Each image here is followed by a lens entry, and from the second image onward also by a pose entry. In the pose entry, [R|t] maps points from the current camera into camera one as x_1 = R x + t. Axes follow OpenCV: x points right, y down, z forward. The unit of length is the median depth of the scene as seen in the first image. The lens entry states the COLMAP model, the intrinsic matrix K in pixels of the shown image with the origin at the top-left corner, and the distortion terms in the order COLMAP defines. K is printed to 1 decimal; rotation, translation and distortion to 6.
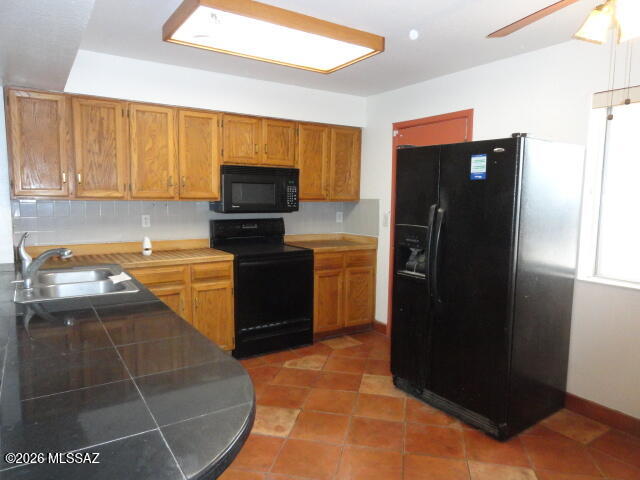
lens RADIAL K [[439.0, 0, 320.0], [0, 439.0, 240.0], [0, 0, 1]] dist [-0.002411, -0.000557]
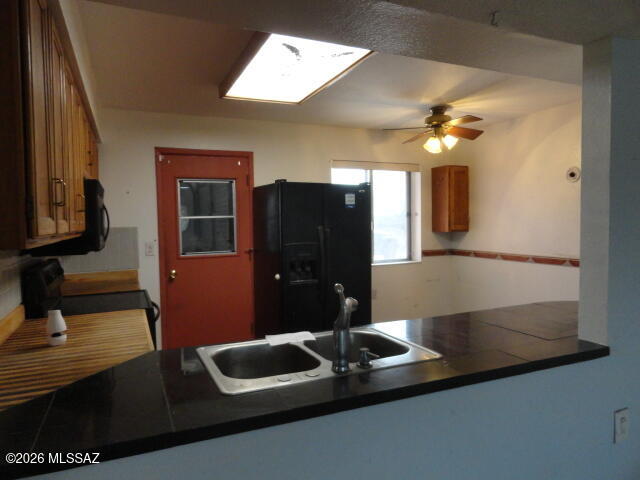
lens RADIAL K [[439.0, 0, 320.0], [0, 439.0, 240.0], [0, 0, 1]] dist [-0.002411, -0.000557]
pose [[0.164153, -0.059320, 0.984650, -0.739863], [0.120164, 0.991959, 0.039727, -0.062207], [-0.979088, 0.111798, 0.169961, 0.521484]]
